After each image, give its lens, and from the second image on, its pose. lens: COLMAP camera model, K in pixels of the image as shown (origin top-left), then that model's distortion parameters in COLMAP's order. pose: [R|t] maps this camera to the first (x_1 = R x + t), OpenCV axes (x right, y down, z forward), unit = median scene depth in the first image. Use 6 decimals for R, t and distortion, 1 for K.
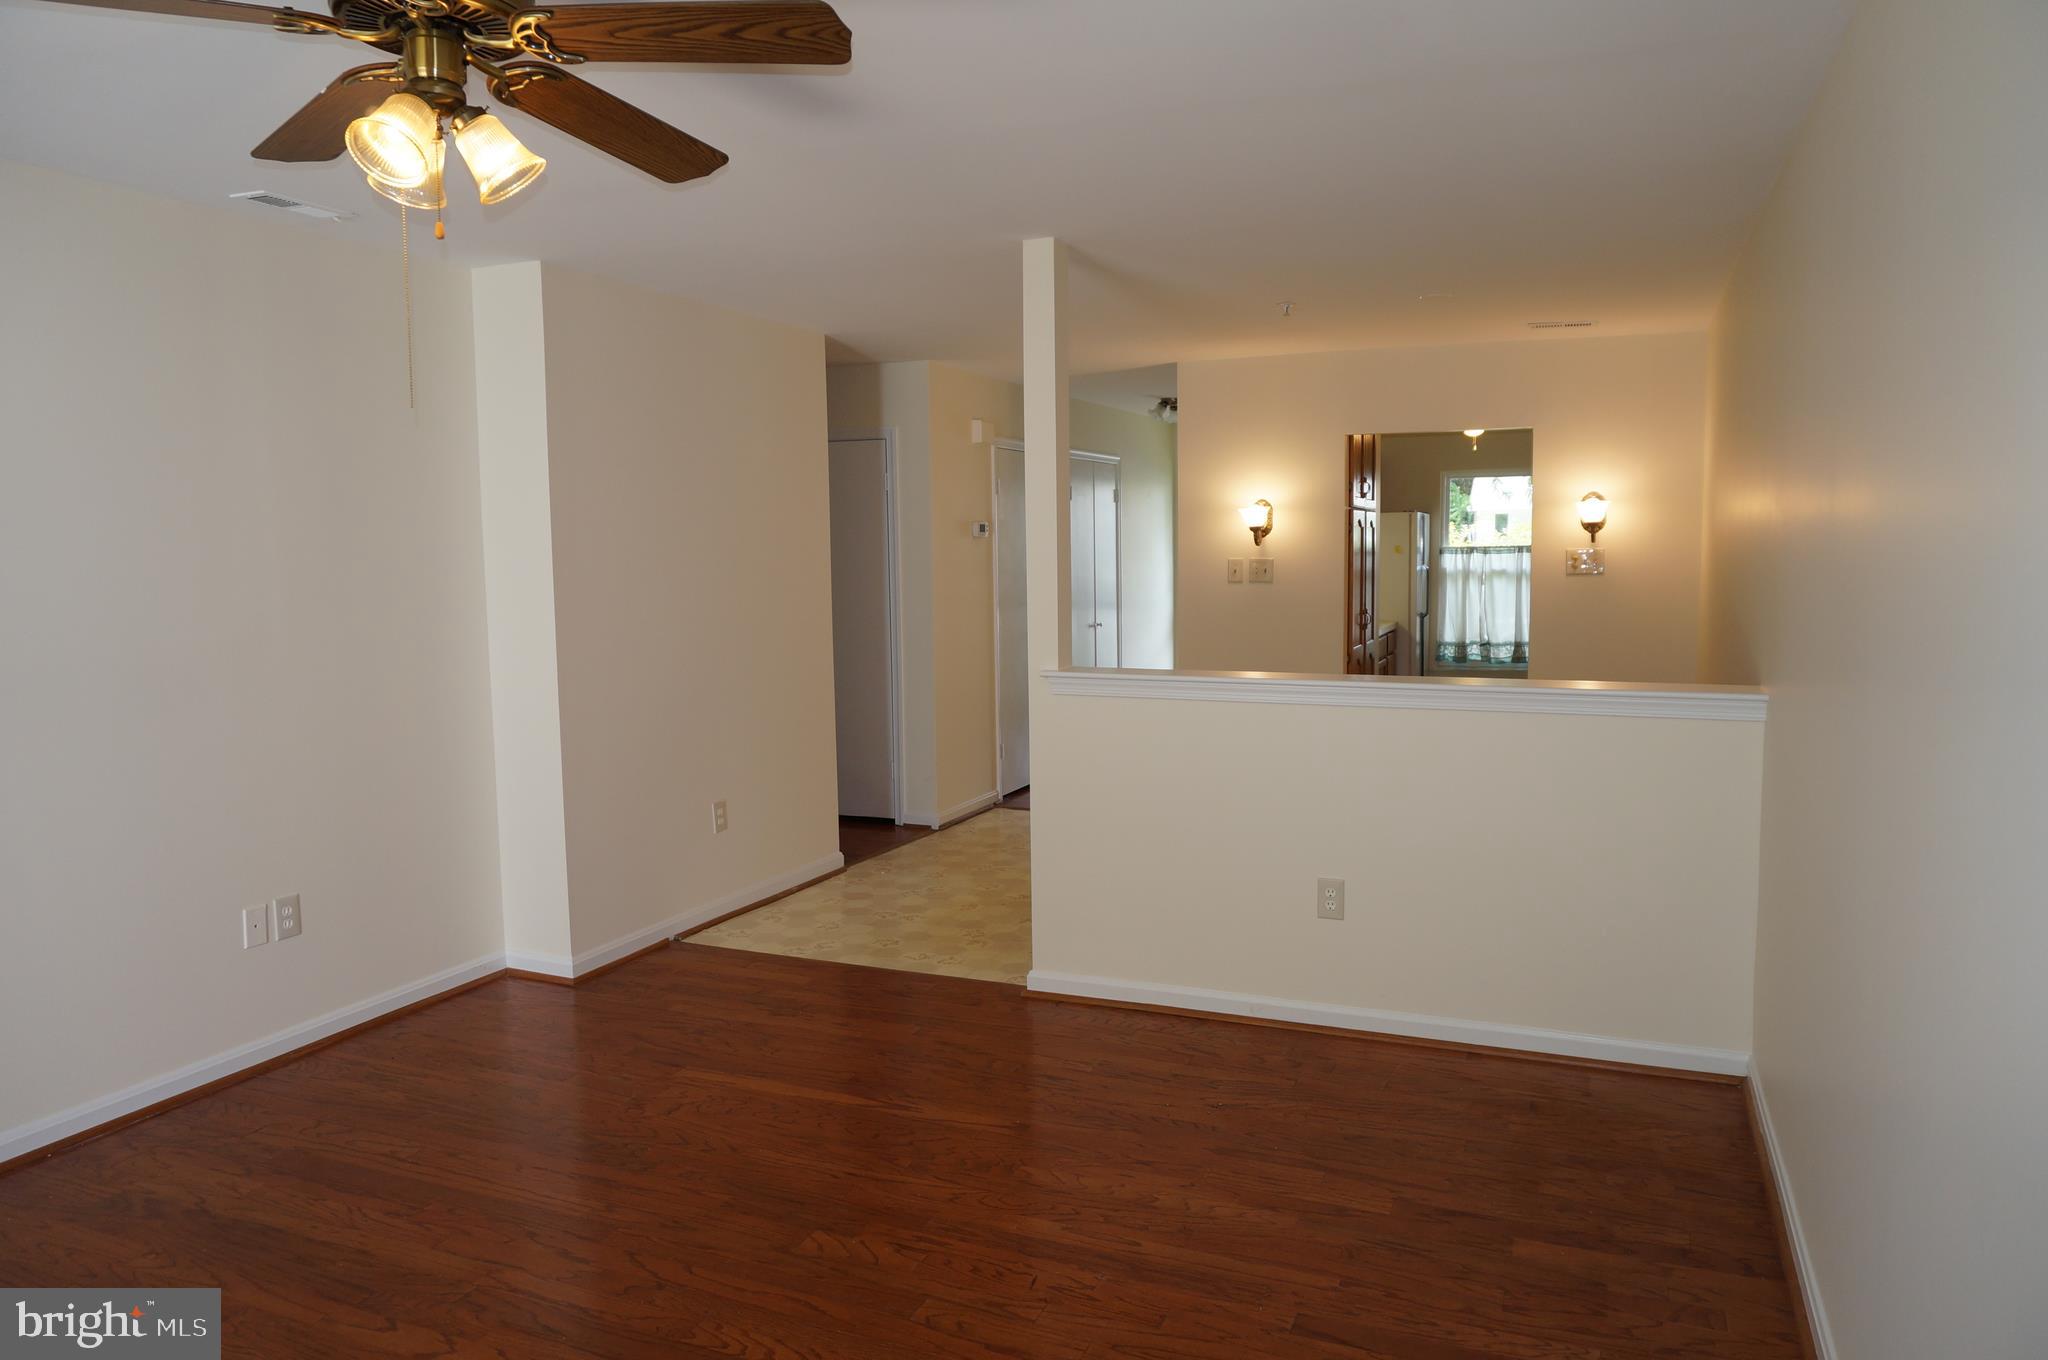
lens RADIAL K [[1353.6, 0, 1033.2], [0, 1353.6, 698.0], [0, 0, 1]] dist [-0.053594, 0.031855]
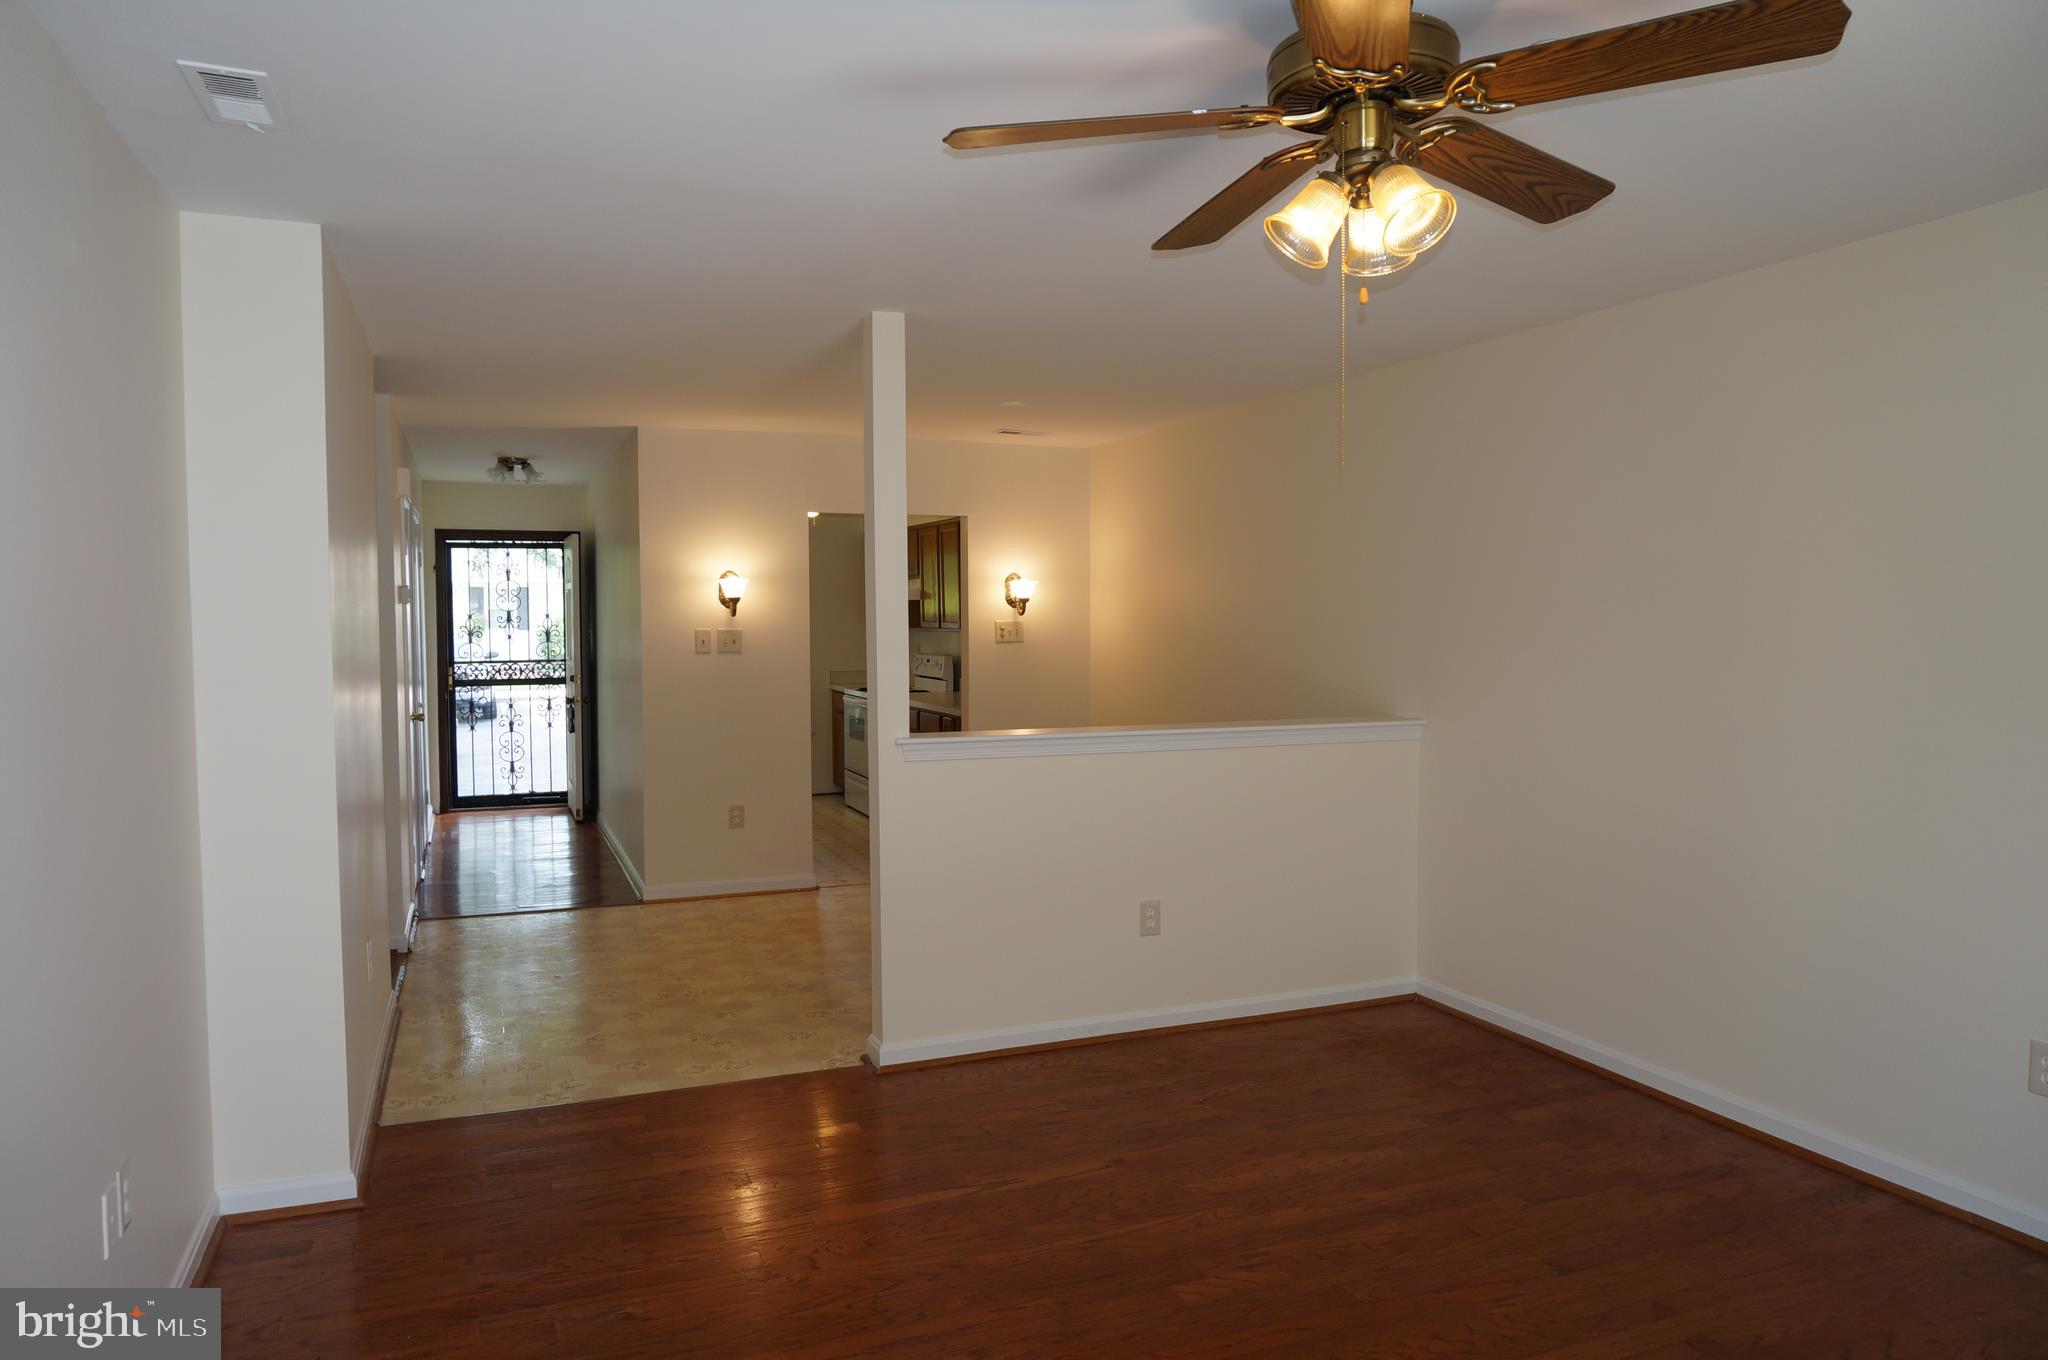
lens RADIAL K [[1353.6, 0, 1039.8], [0, 1353.6, 675.6], [0, 0, 1]] dist [-0.053594, 0.031855]
pose [[0.697294, -0.020740, 0.716485, -0.415370], [0.072455, 0.996501, -0.041668, -0.010681], [-0.713113, 0.080968, 0.696357, 0.147547]]
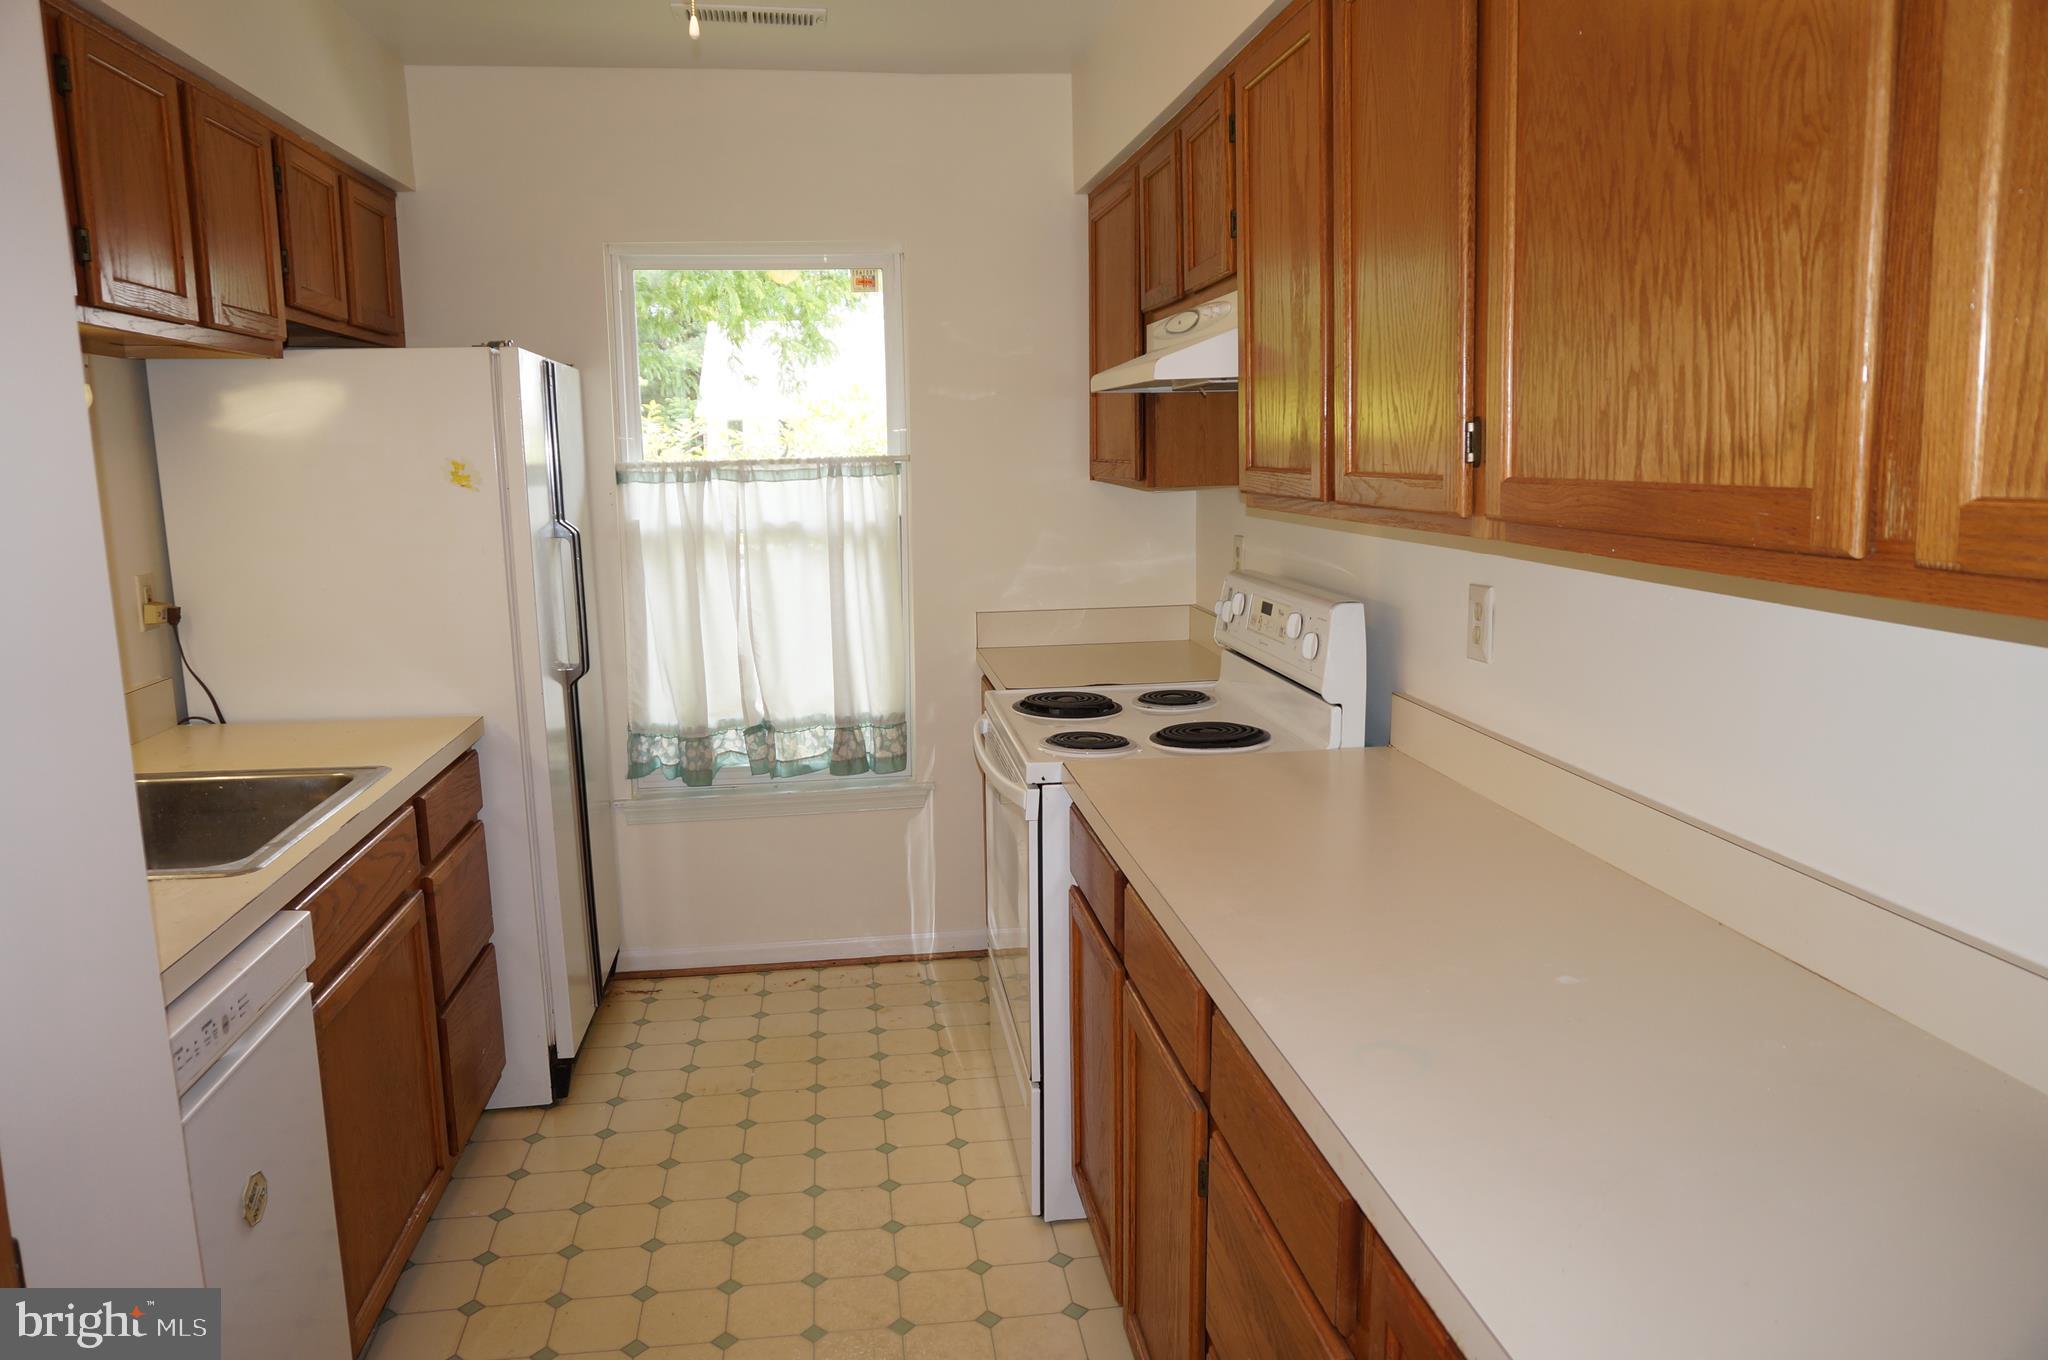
lens RADIAL K [[1353.6, 0, 1032.5], [0, 1353.6, 668.6], [0, 0, 1]] dist [-0.053594, 0.031855]
pose [[0.842888, -0.080500, 0.532033, 0.314636], [0.060436, 0.996653, 0.055051, -0.110857], [-0.534684, -0.014248, 0.844932, 1.001193]]
